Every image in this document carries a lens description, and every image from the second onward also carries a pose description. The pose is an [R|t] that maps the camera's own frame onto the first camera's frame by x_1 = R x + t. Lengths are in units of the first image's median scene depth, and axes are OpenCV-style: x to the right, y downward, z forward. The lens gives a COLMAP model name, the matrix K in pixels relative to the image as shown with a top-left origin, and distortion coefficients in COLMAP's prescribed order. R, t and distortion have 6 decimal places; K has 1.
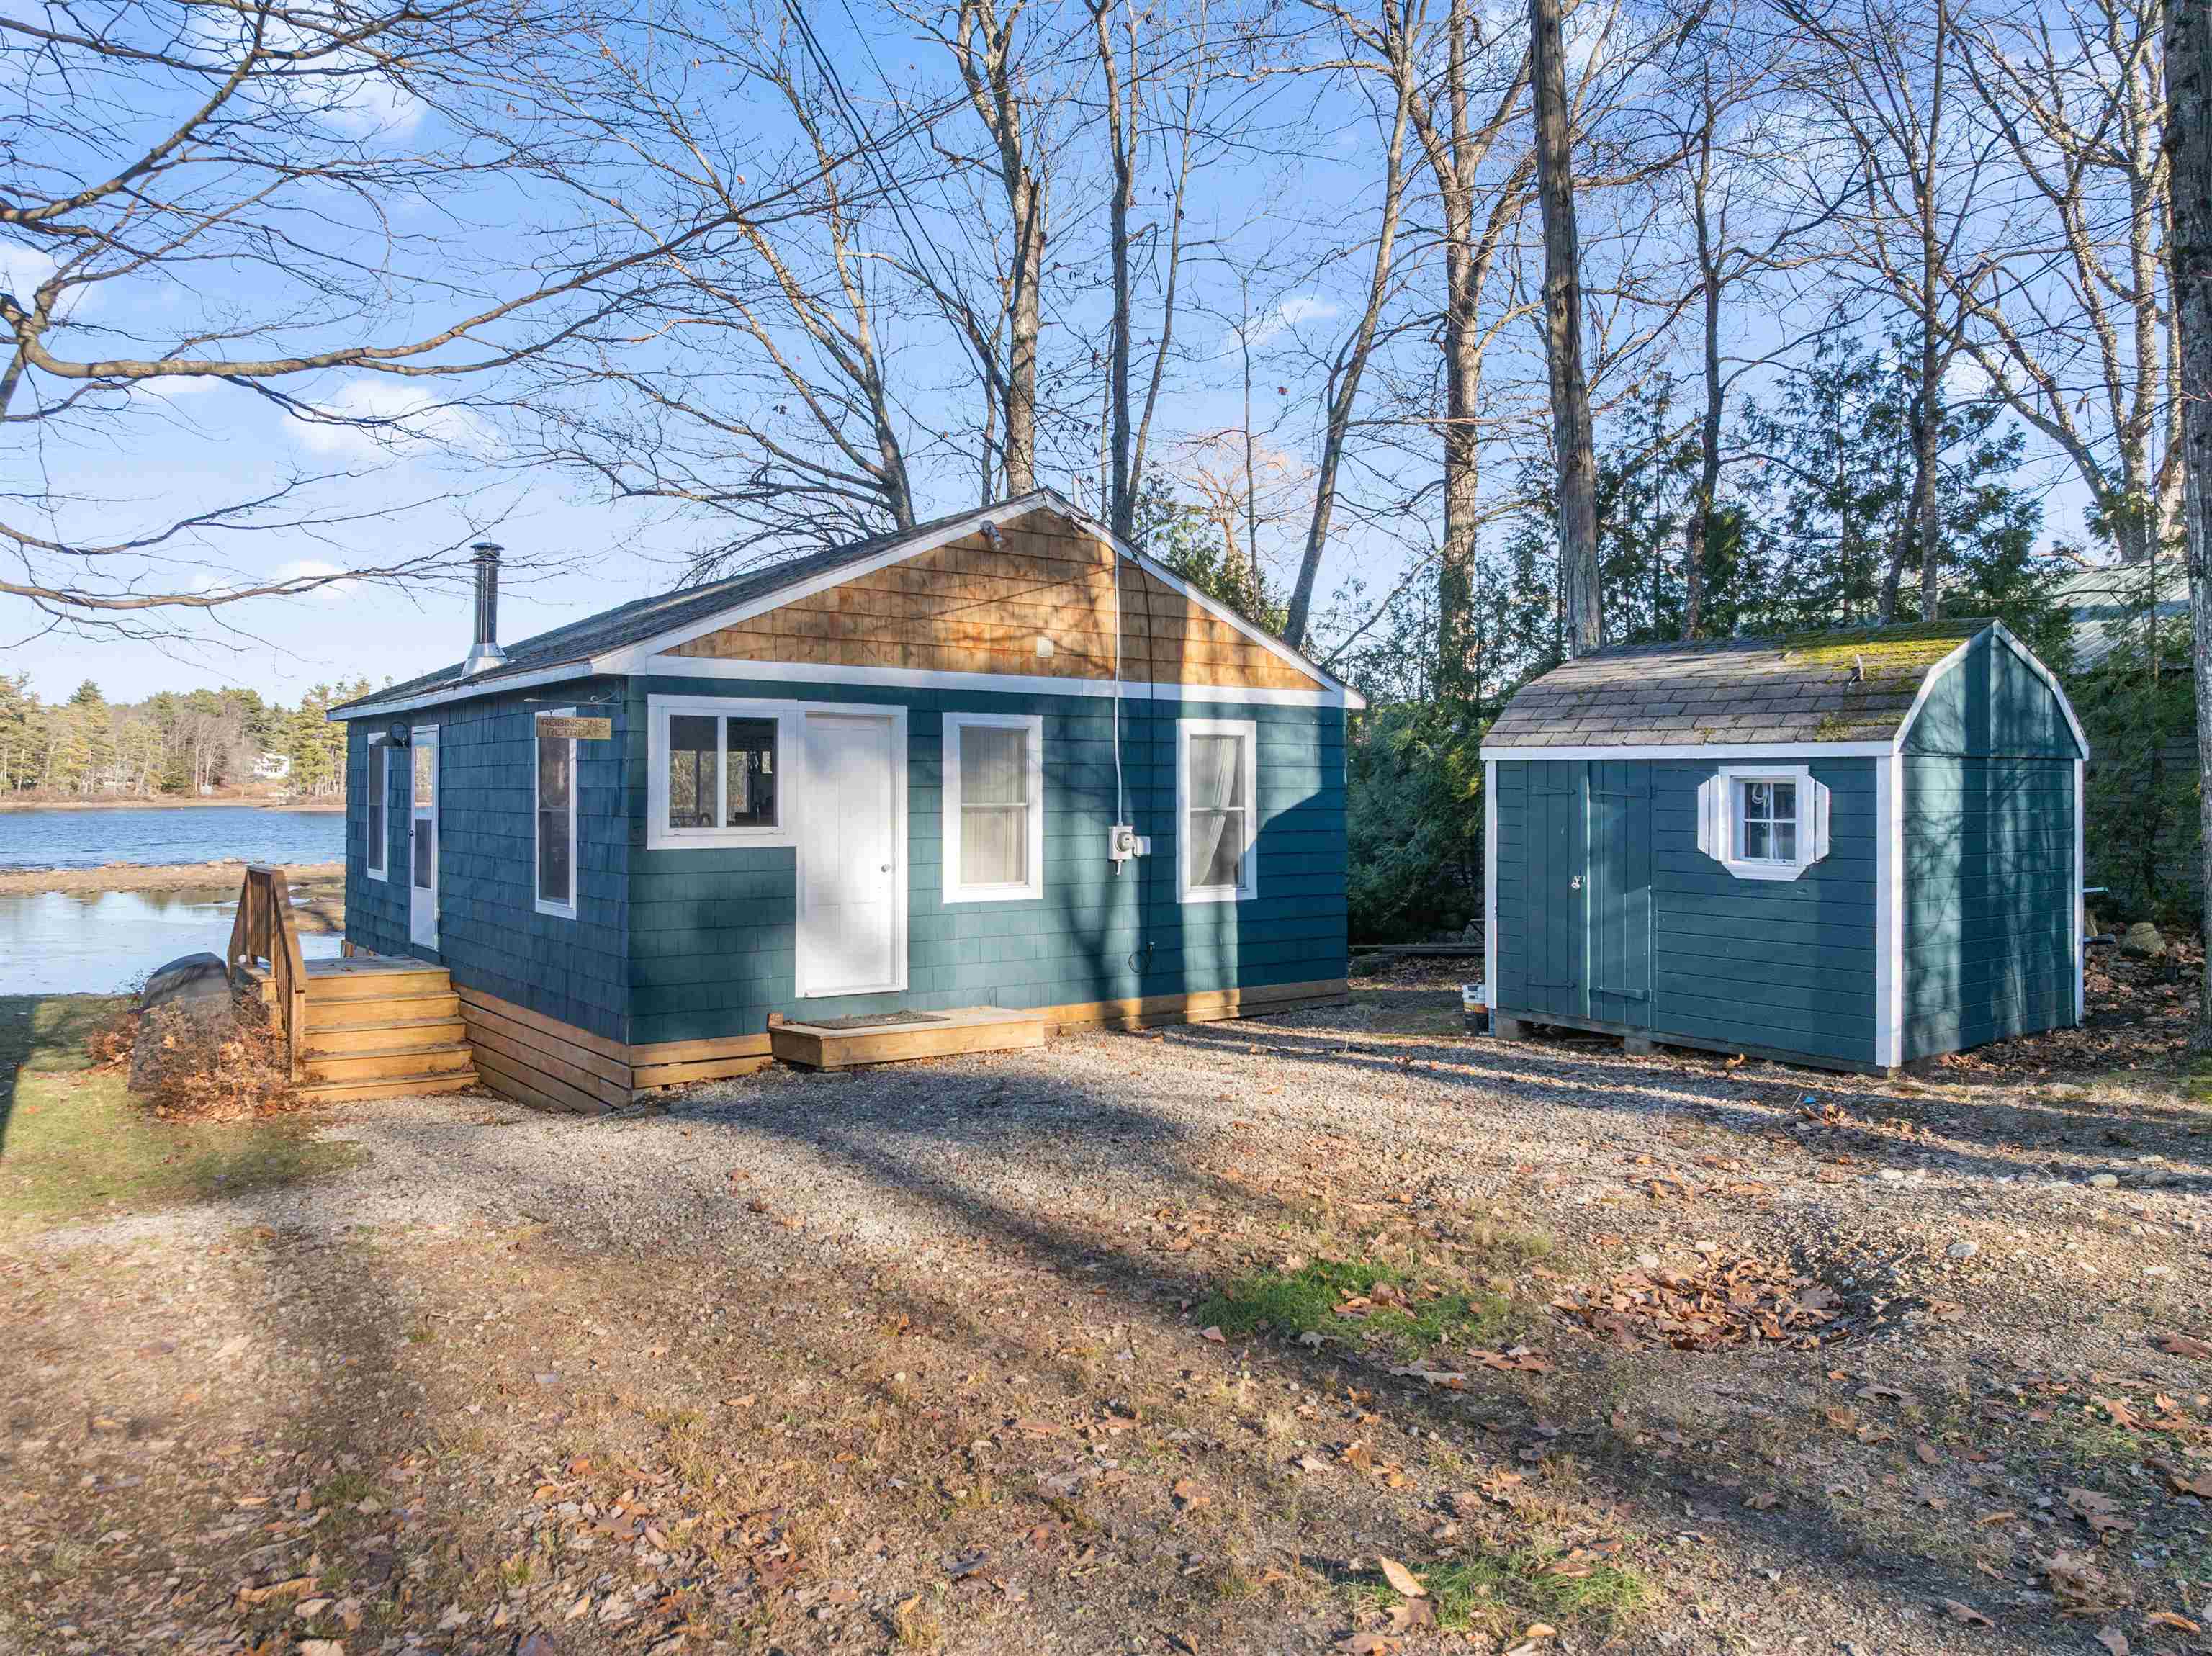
lens RADIAL K [[1603.9, 0, 1103.2], [0, 1603.9, 831.0], [0, 0, 1]] dist [-0.025923, 0.003794]
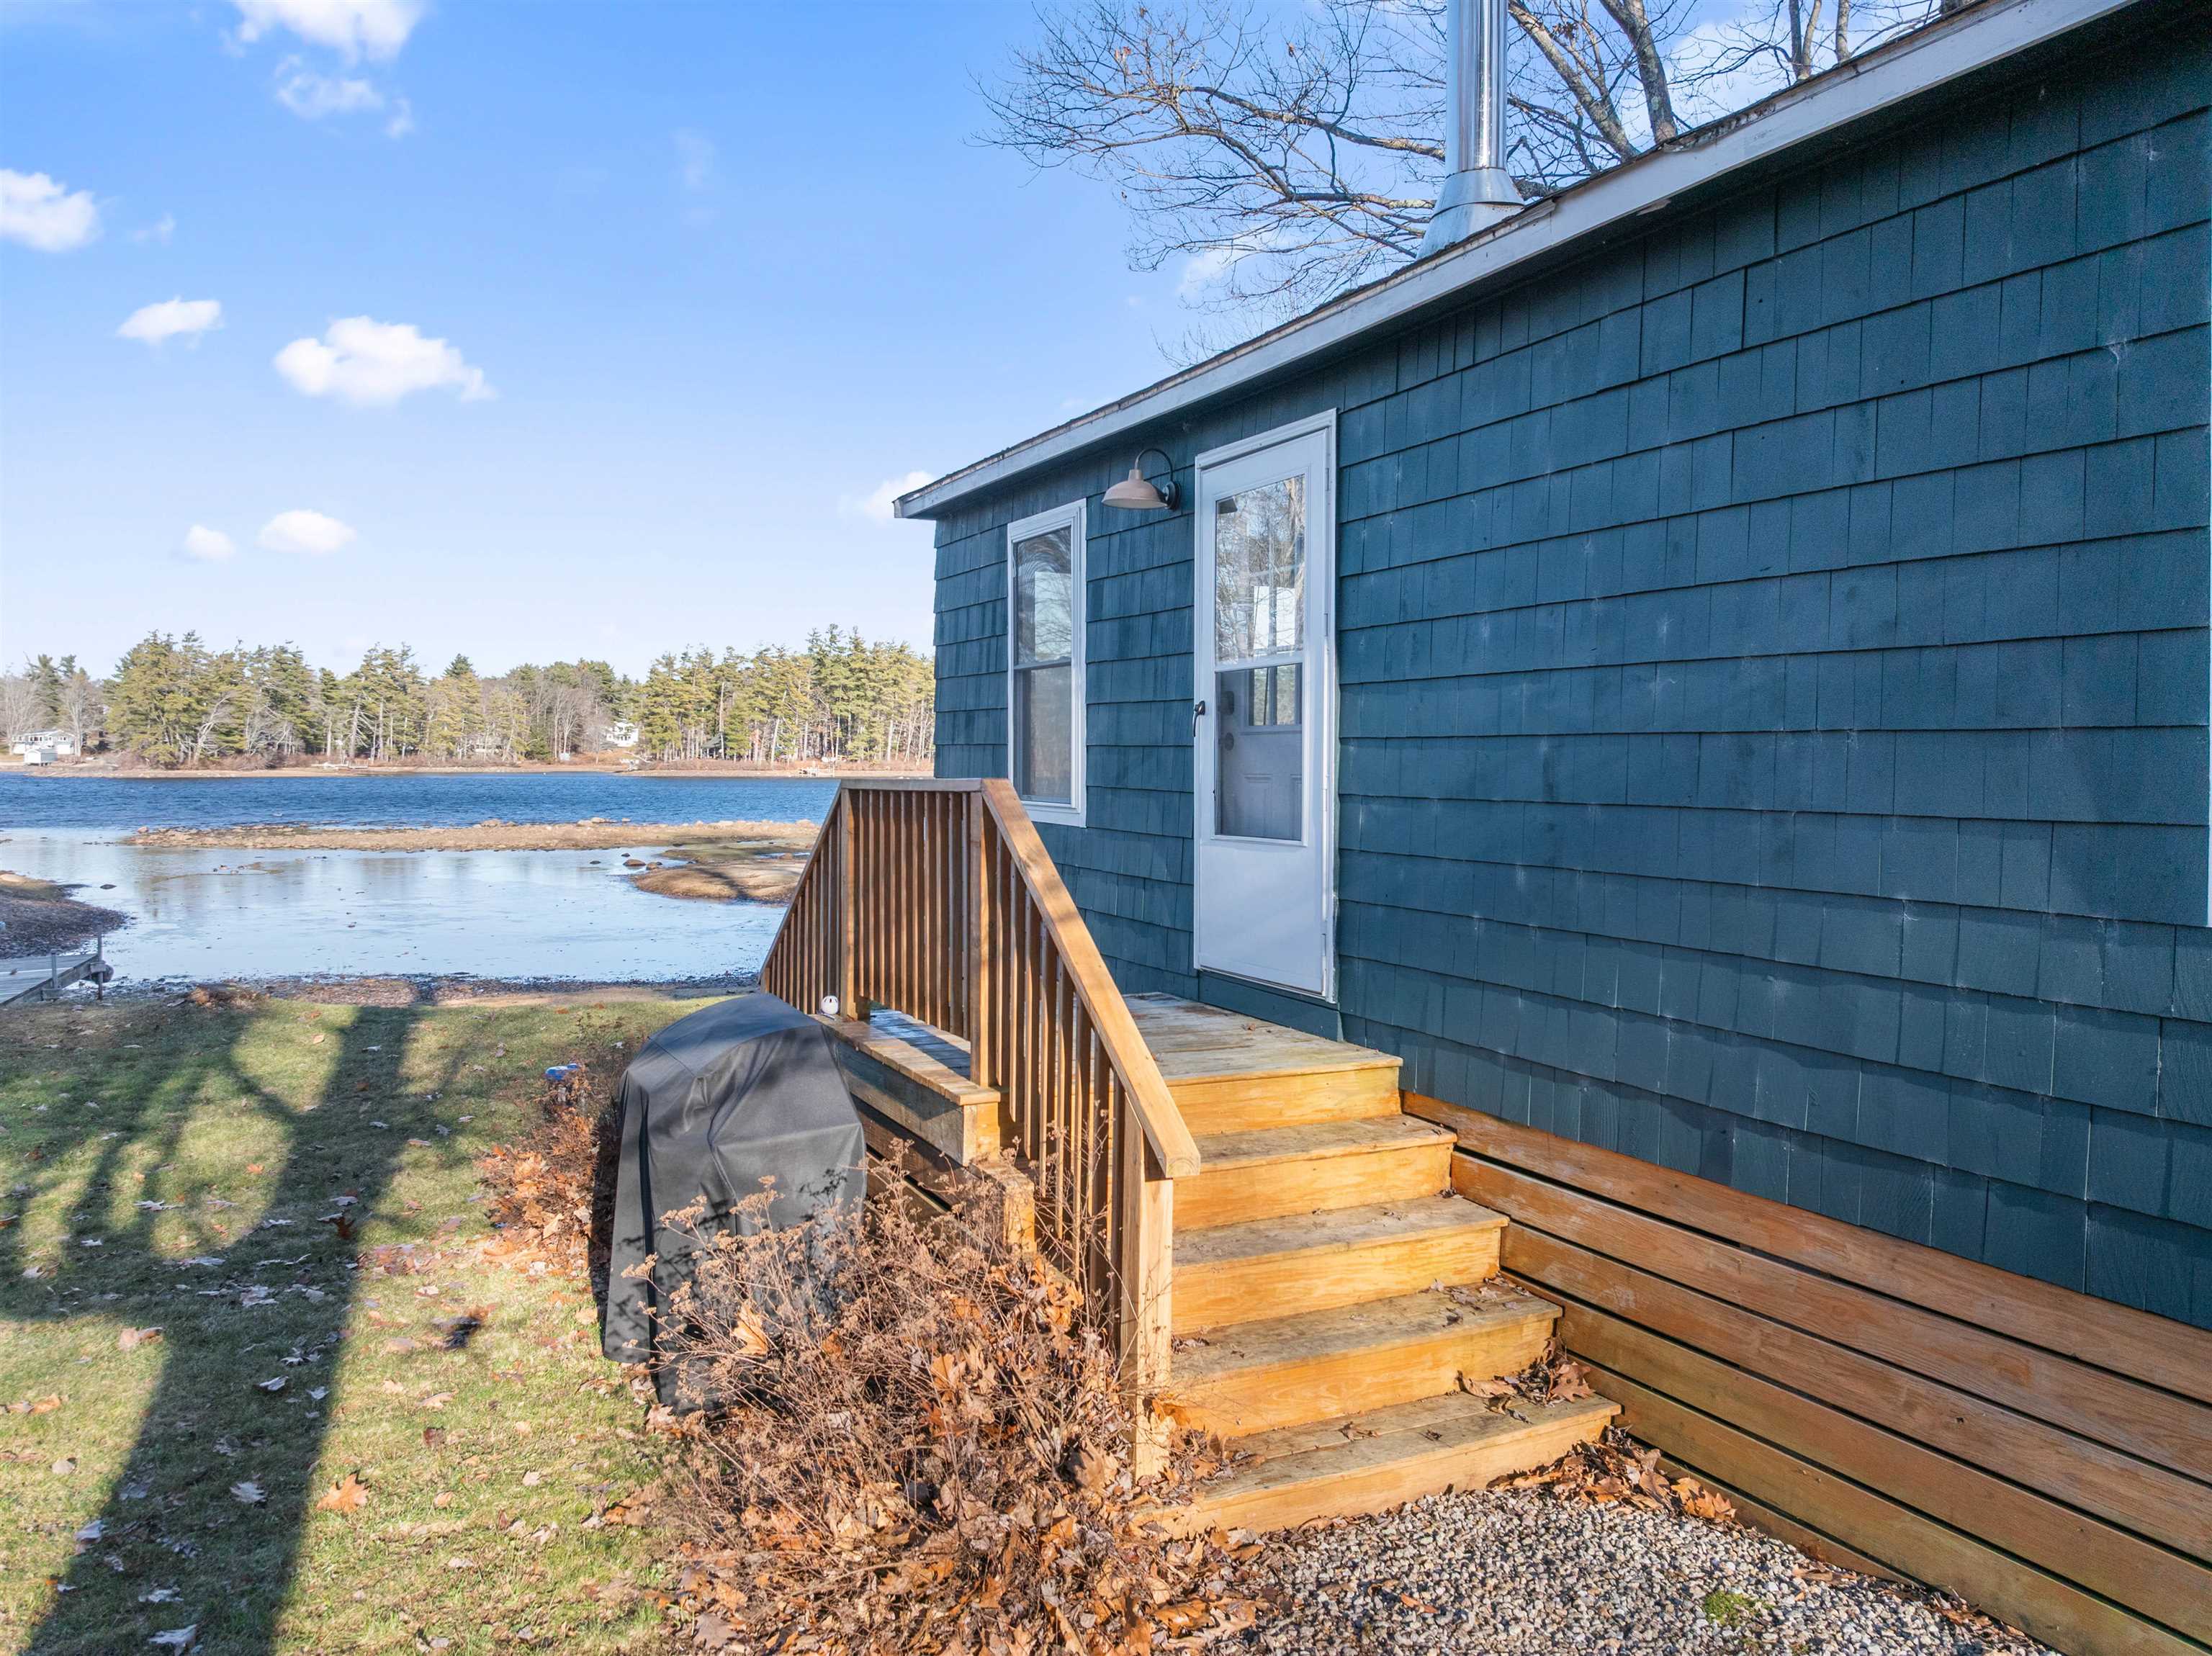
lens RADIAL K [[1594.5, 0, 1099.7], [0, 1594.5, 896.7], [0, 0, 1]] dist [-0.022467, -0.002703]
pose [[0.982361, 0.019877, -0.185936, -0.449544], [-0.009018, 0.998213, 0.059069, 0.031113], [0.186778, -0.056350, 0.980785, 0.690313]]
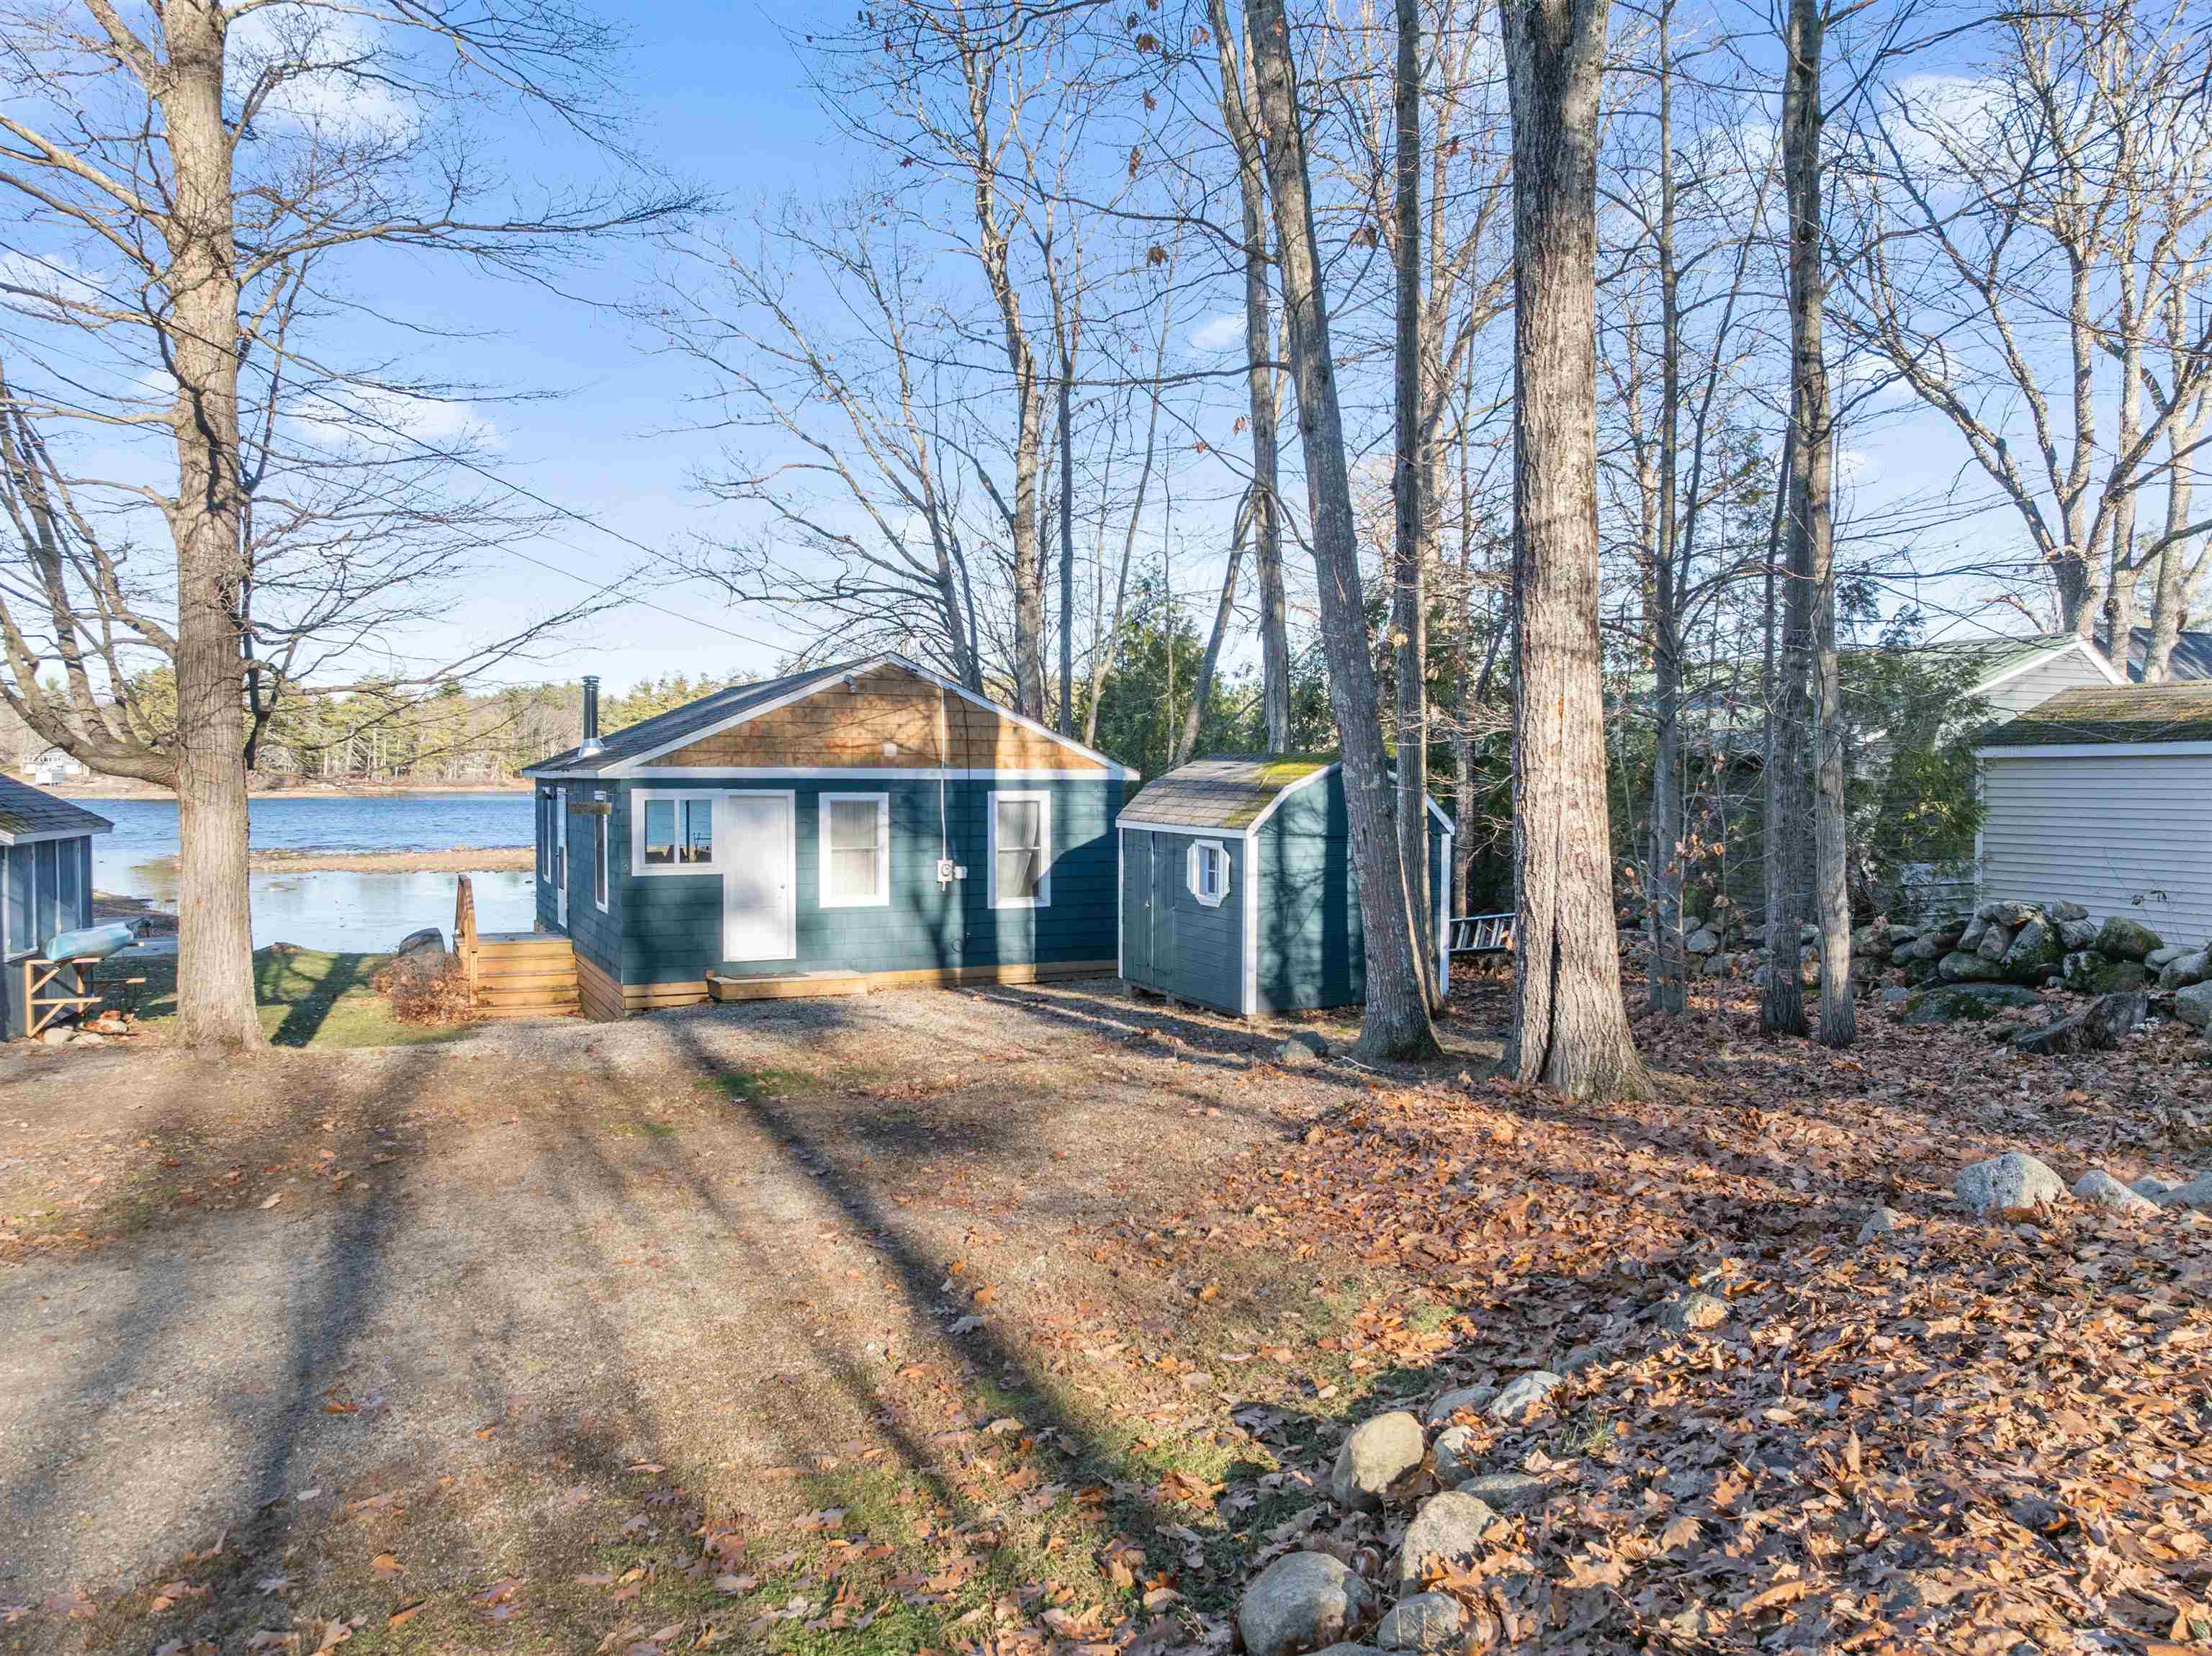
lens RADIAL K [[1594.5, 0, 1099.7], [0, 1594.5, 896.7], [0, 0, 1]] dist [-0.022467, -0.002703]
pose [[0.982766, 0.017533, -0.184021, 0.457422], [-0.008234, 0.998656, 0.051175, -0.049646], [0.184671, -0.048778, 0.981589, -0.534614]]
